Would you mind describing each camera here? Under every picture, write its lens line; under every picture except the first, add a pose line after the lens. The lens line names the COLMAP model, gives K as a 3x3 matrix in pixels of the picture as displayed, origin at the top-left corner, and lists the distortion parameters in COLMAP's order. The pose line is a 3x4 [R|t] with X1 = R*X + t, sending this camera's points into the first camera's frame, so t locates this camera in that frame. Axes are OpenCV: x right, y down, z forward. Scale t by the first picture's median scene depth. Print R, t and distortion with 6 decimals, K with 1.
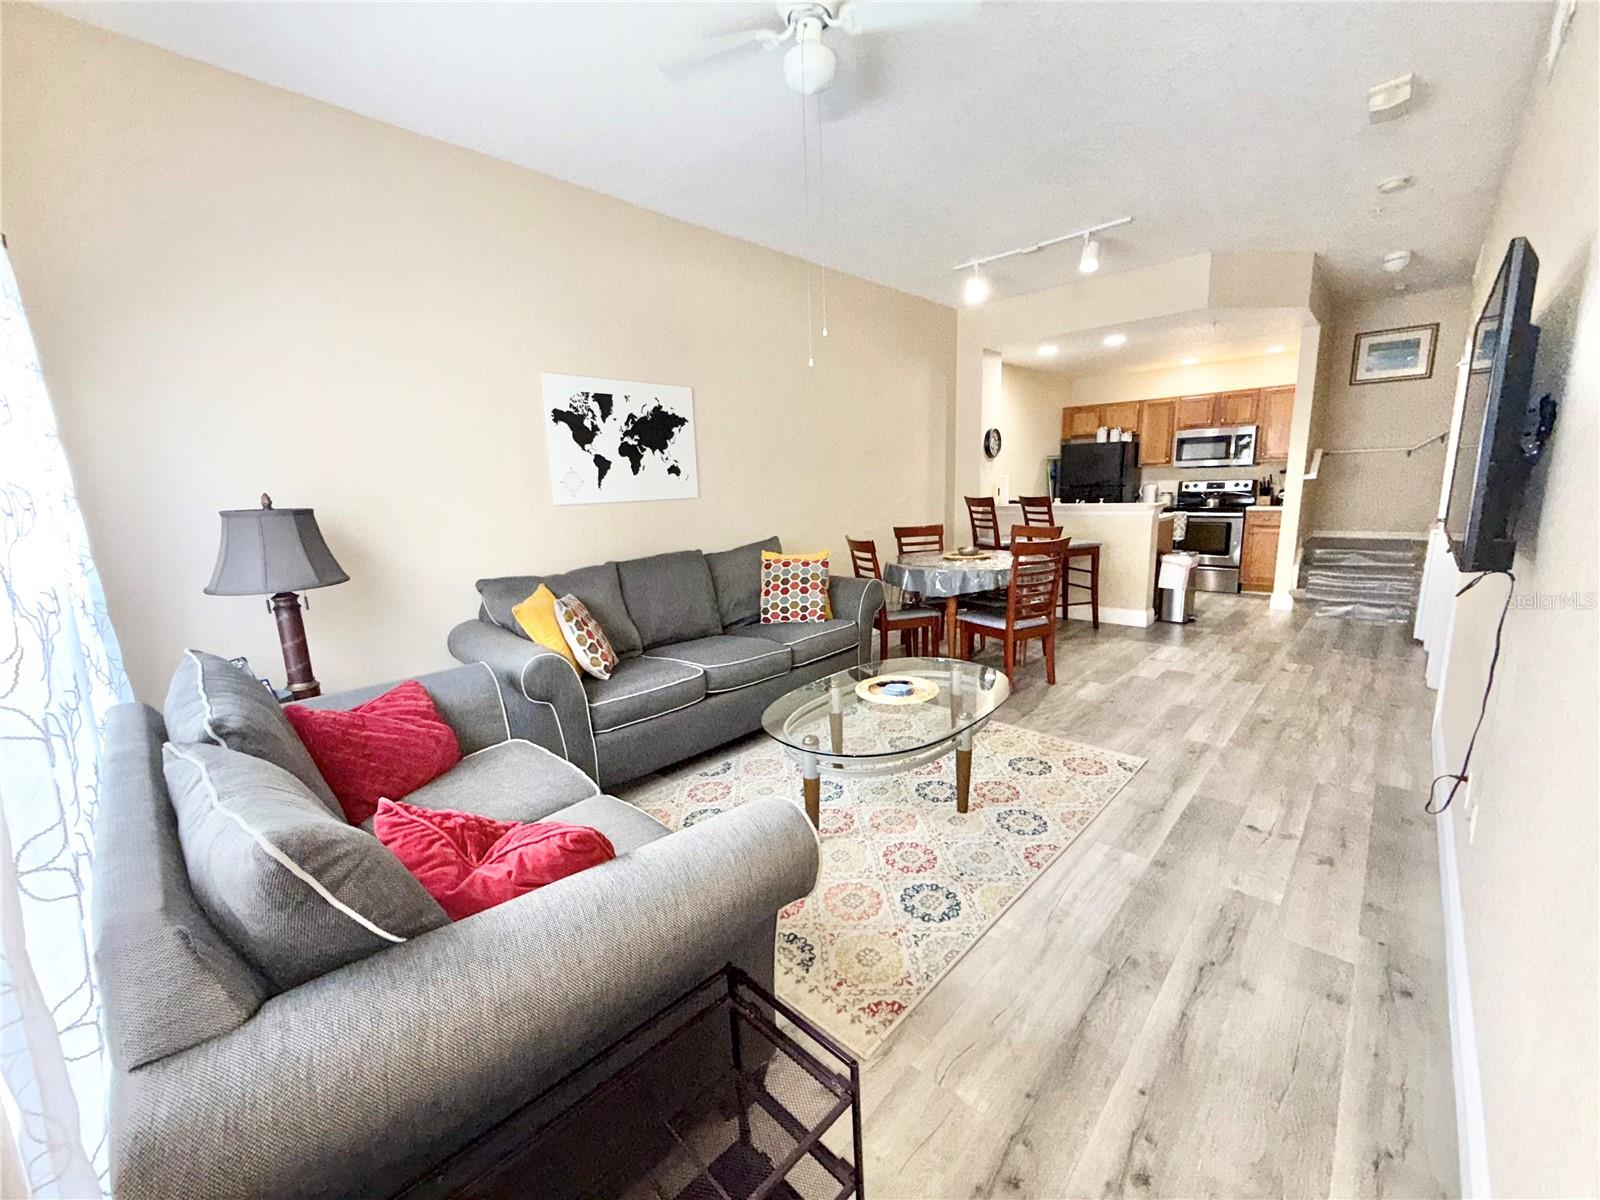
lens RADIAL K [[634.8, 0, 793.0], [0, 634.8, 602.6], [0, 0, 1]] dist [-0.000085, 0.000056]
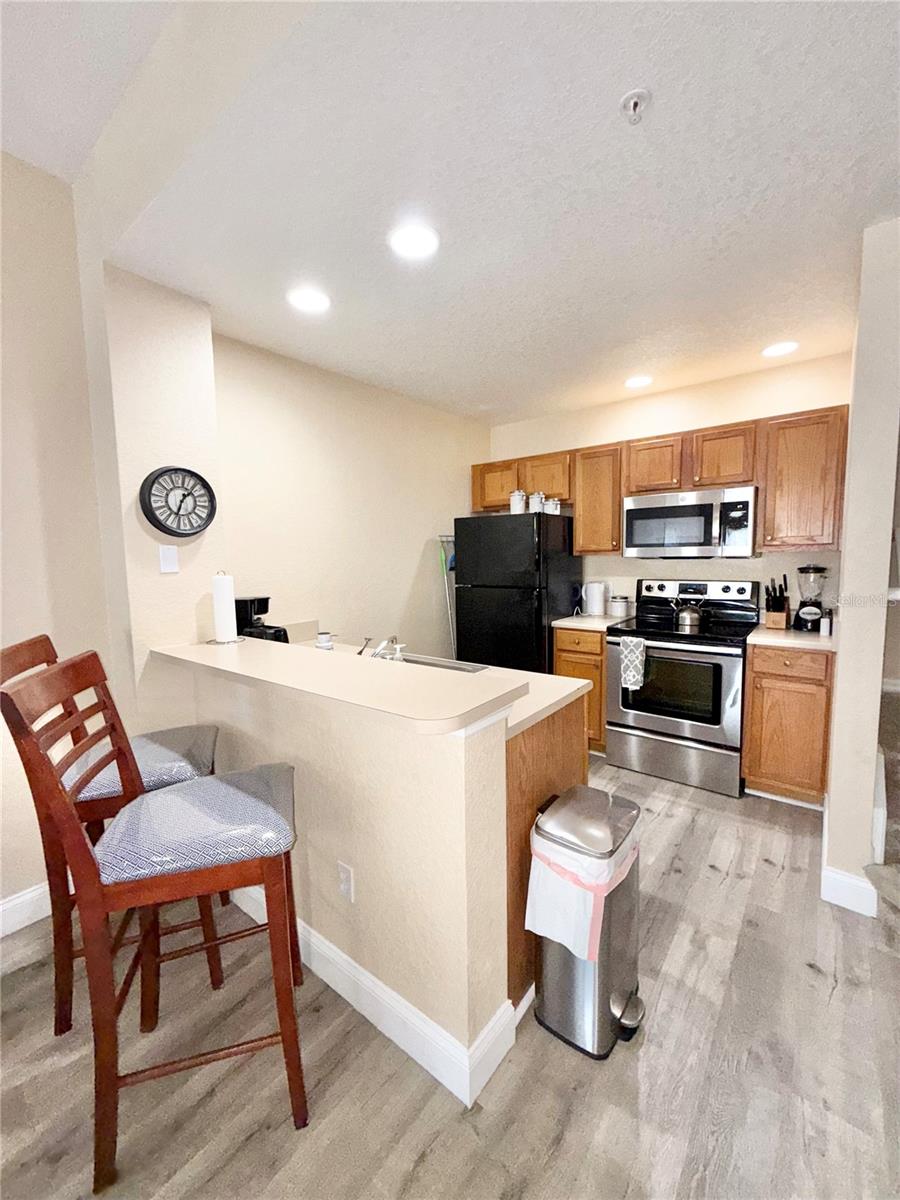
lens RADIAL K [[476.1, 0, 456.2], [0, 476.1, 600.1], [0, 0, 1]] dist [-0.000085, 0.000056]
pose [[0.994954, 0.002234, 0.100307, 0.404550], [0.006794, 0.995958, -0.089568, -0.136705], [-0.100102, 0.089797, 0.990917, 0.586626]]
